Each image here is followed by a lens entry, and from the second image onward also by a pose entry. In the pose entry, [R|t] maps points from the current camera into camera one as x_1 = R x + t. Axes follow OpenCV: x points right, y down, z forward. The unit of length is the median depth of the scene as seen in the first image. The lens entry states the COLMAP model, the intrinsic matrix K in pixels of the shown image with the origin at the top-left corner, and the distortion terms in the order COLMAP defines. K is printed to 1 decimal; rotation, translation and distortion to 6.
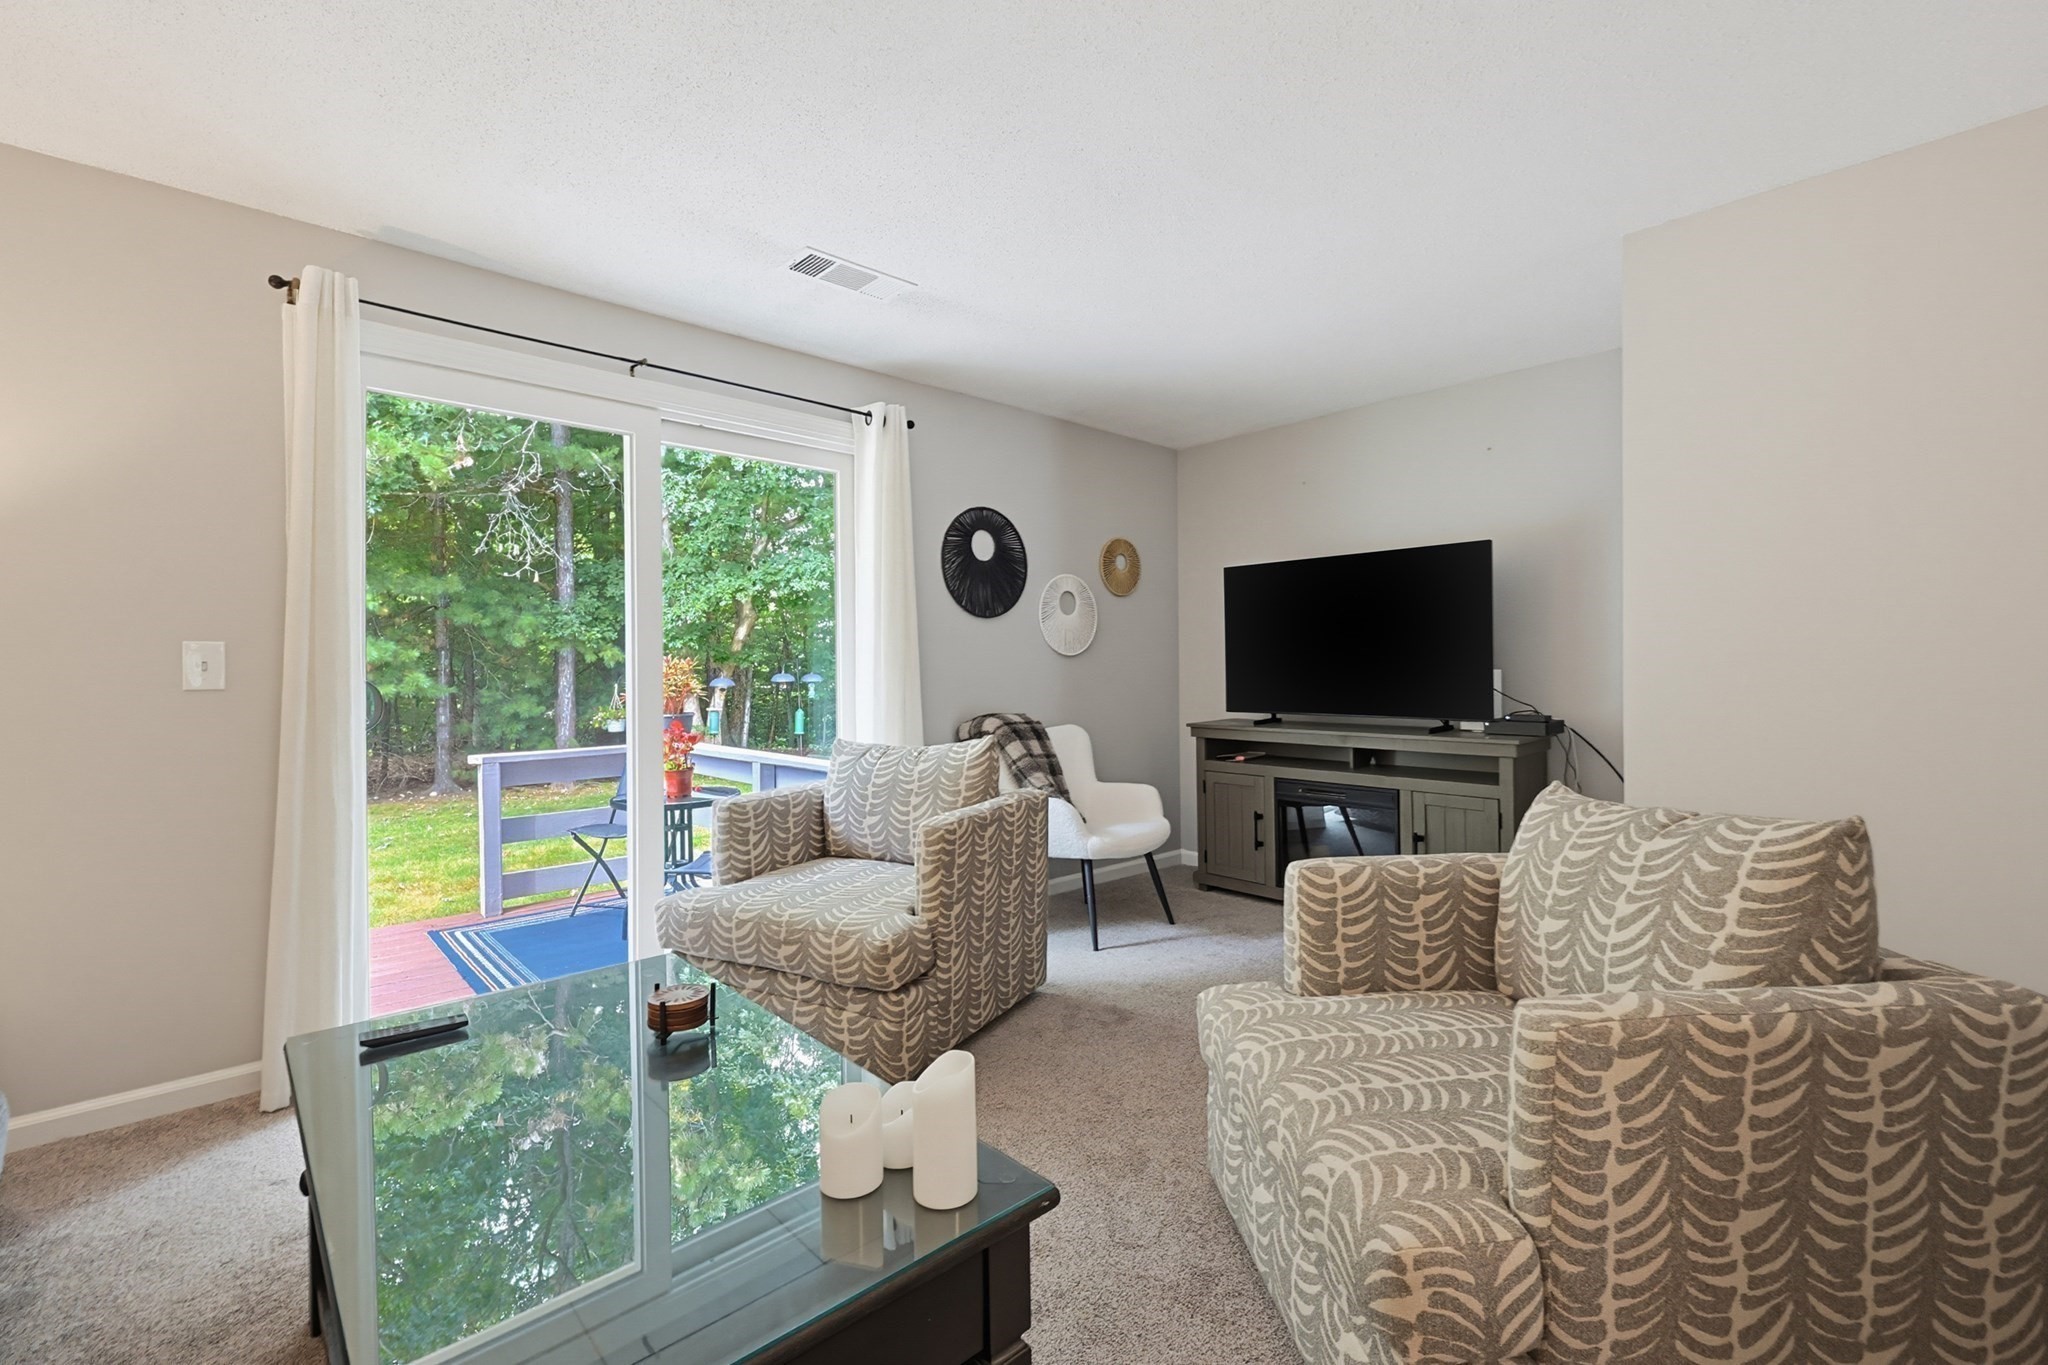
lens RADIAL K [[885.7, 0, 1028.6], [0, 885.7, 687.1], [0, 0, 1]] dist [0.001238, 0.000457]
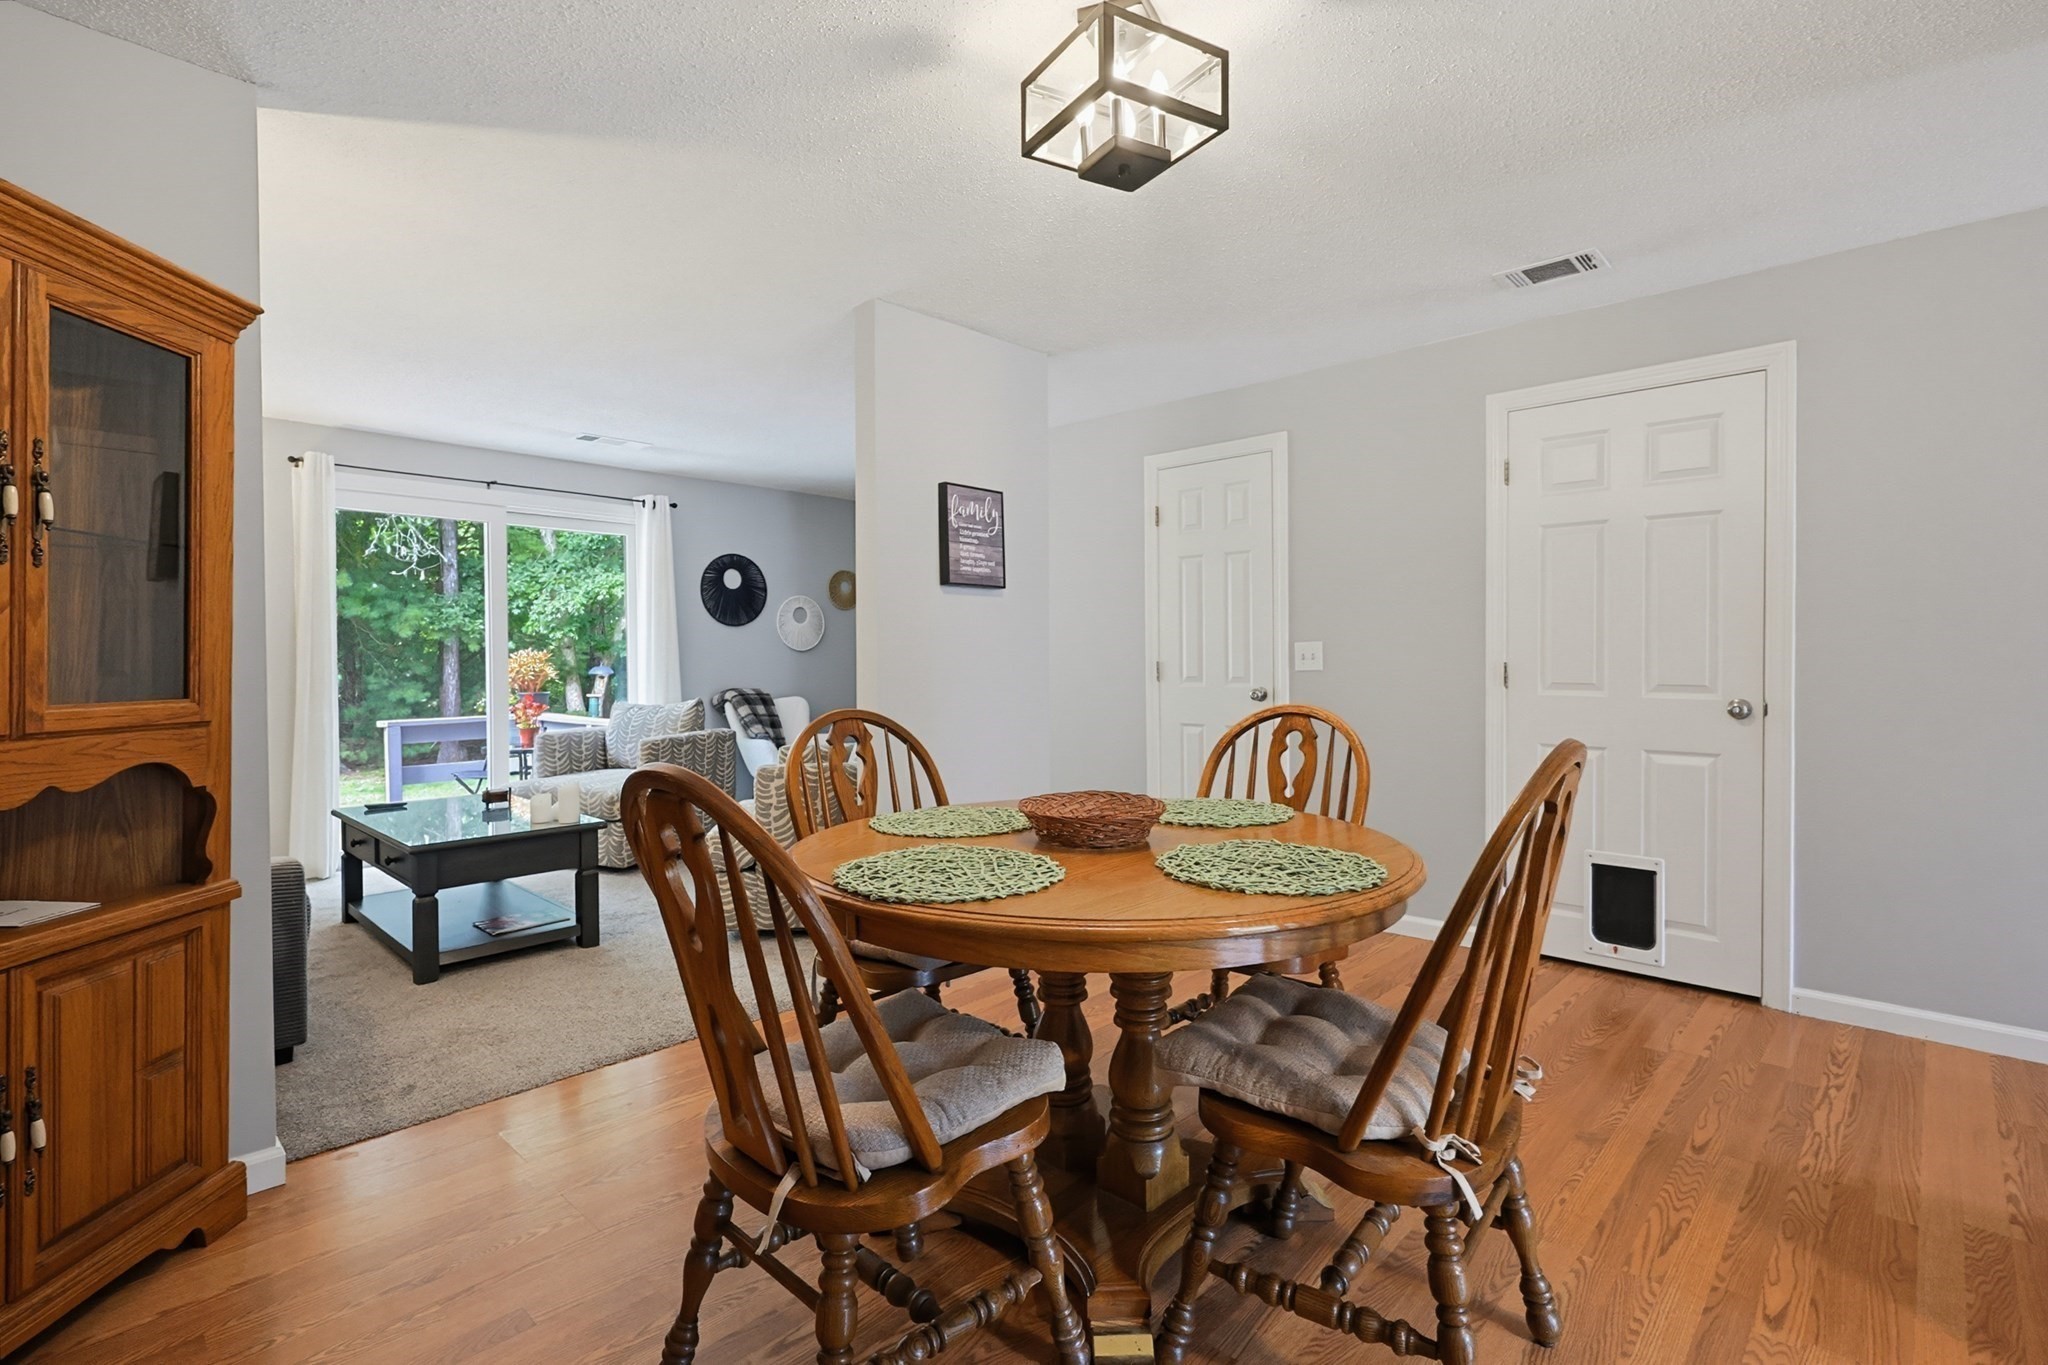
lens RADIAL K [[928.5, 0, 1019.1], [0, 928.5, 682.9], [0, 0, 1]] dist [-0.000825, 0.000003]
pose [[0.997707, -0.000347, 0.067679, 0.281306], [-0.000125, 0.999976, 0.006966, 0.007290], [-0.067679, -0.006958, 0.997683, -0.532732]]
